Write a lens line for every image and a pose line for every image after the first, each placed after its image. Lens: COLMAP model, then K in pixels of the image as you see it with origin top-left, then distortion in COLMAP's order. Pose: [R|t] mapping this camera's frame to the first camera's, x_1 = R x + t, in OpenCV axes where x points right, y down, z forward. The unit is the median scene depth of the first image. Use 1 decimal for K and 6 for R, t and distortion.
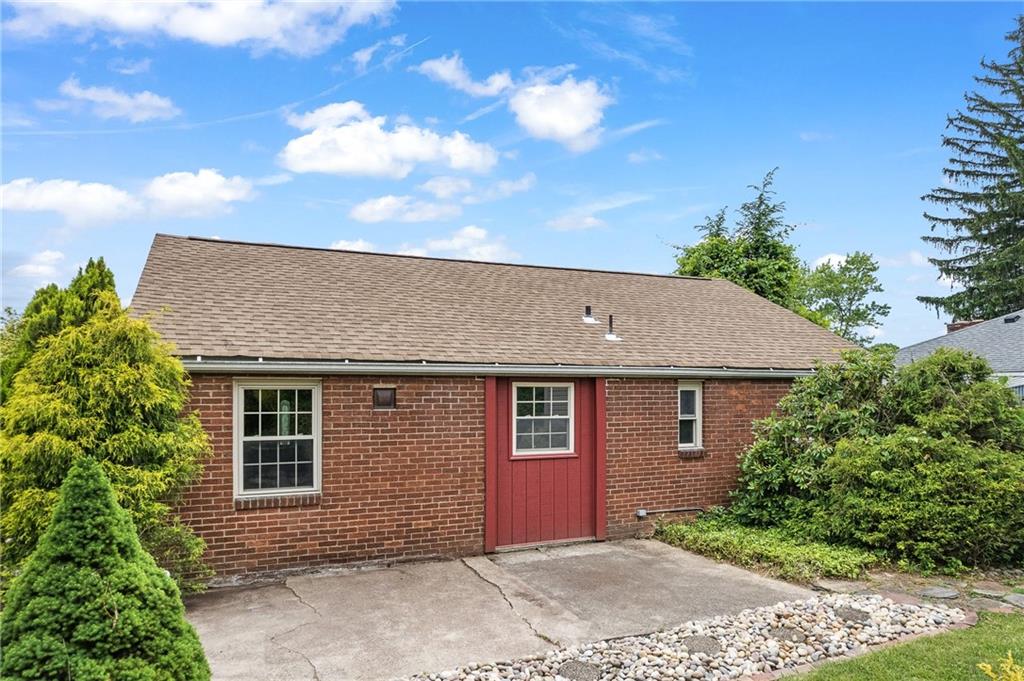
lens RADIAL K [[666.0, 0, 515.4], [0, 666.0, 367.6], [0, 0, 1]] dist [-0.081972, 0.085710]
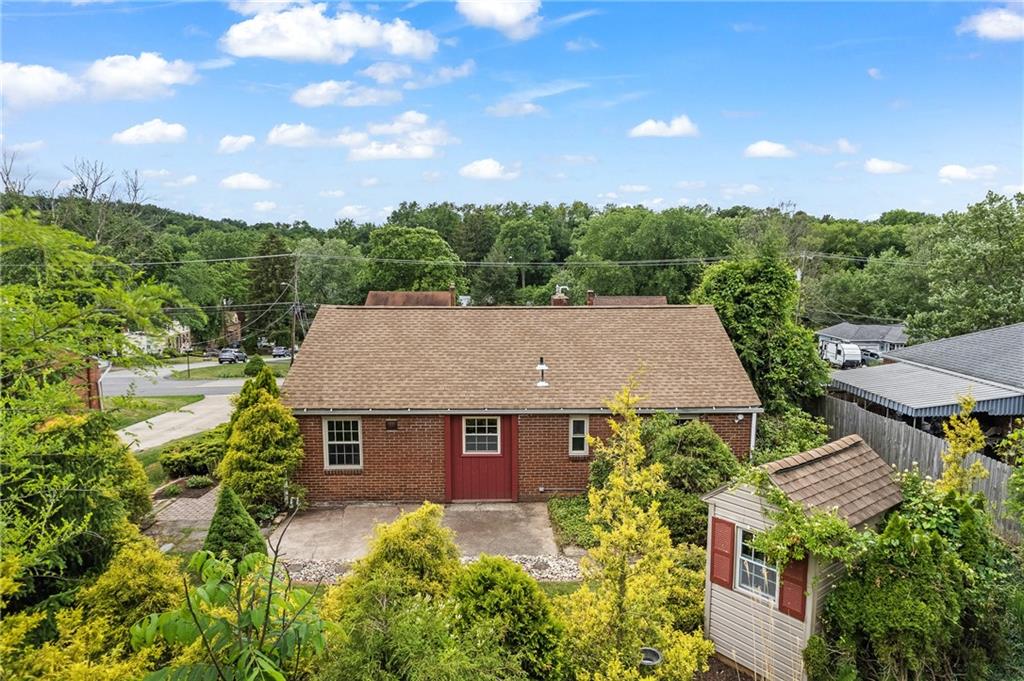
lens RADIAL K [[649.7, 0, 535.4], [0, 649.7, 341.8], [0, 0, 1]] dist [-0.037858, 0.001118]
pose [[0.932334, 0.049285, -0.358223, 0.907972], [0.000805, 0.990383, 0.138354, -0.480003], [0.361596, -0.129280, 0.923328, -0.648251]]
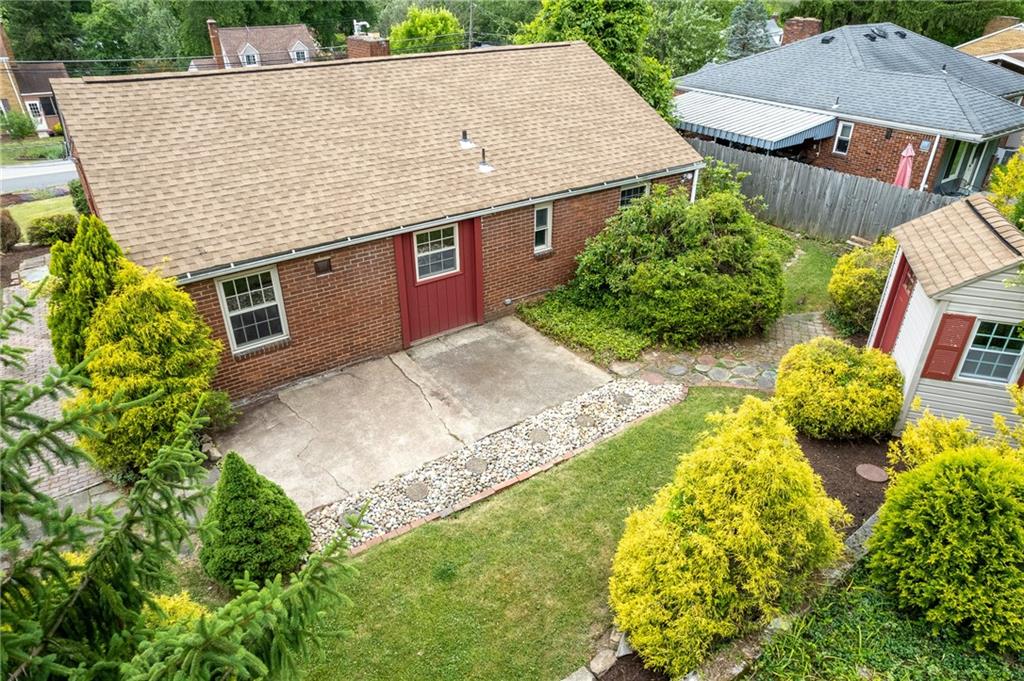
lens RADIAL K [[648.2, 0, 512.0], [0, 648.2, 340.5], [0, 0, 1]] dist [-0.040116, -0.000268]
pose [[0.981654, -0.091804, 0.167114, -0.050497], [-0.005885, 0.861450, 0.507808, -0.493655], [-0.190579, -0.499475, 0.845106, -0.272675]]
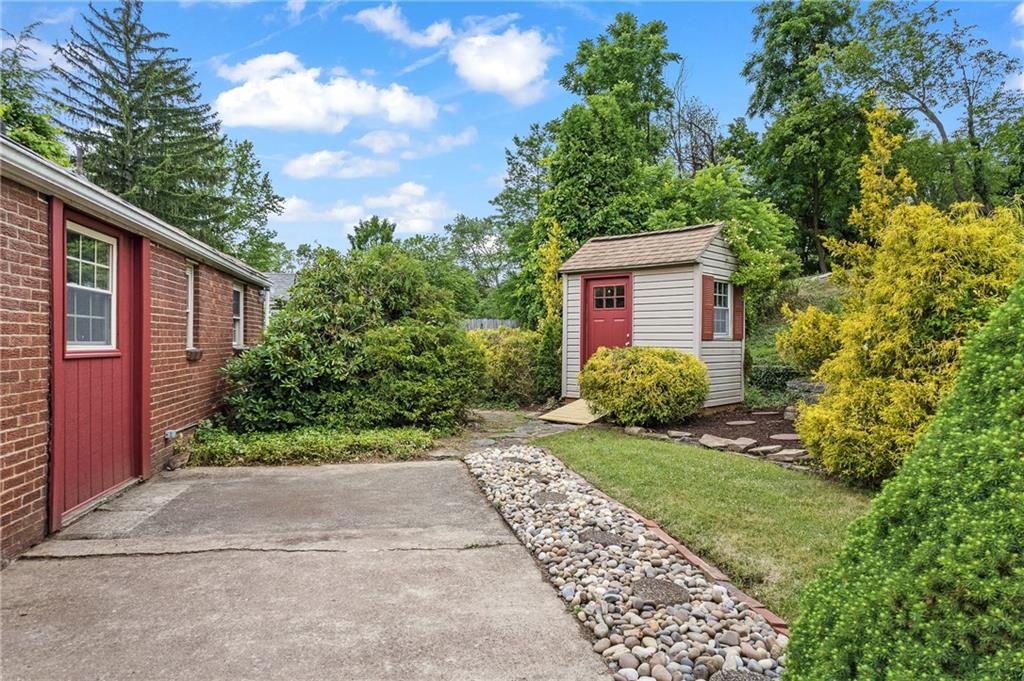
lens RADIAL K [[649.7, 0, 535.4], [0, 649.7, 341.8], [0, 0, 1]] dist [-0.037858, 0.001118]
pose [[0.239353, -0.005424, 0.970917, -0.459416], [-0.031542, 0.999413, 0.013358, 0.112854], [-0.970420, -0.033822, 0.239041, 0.530002]]
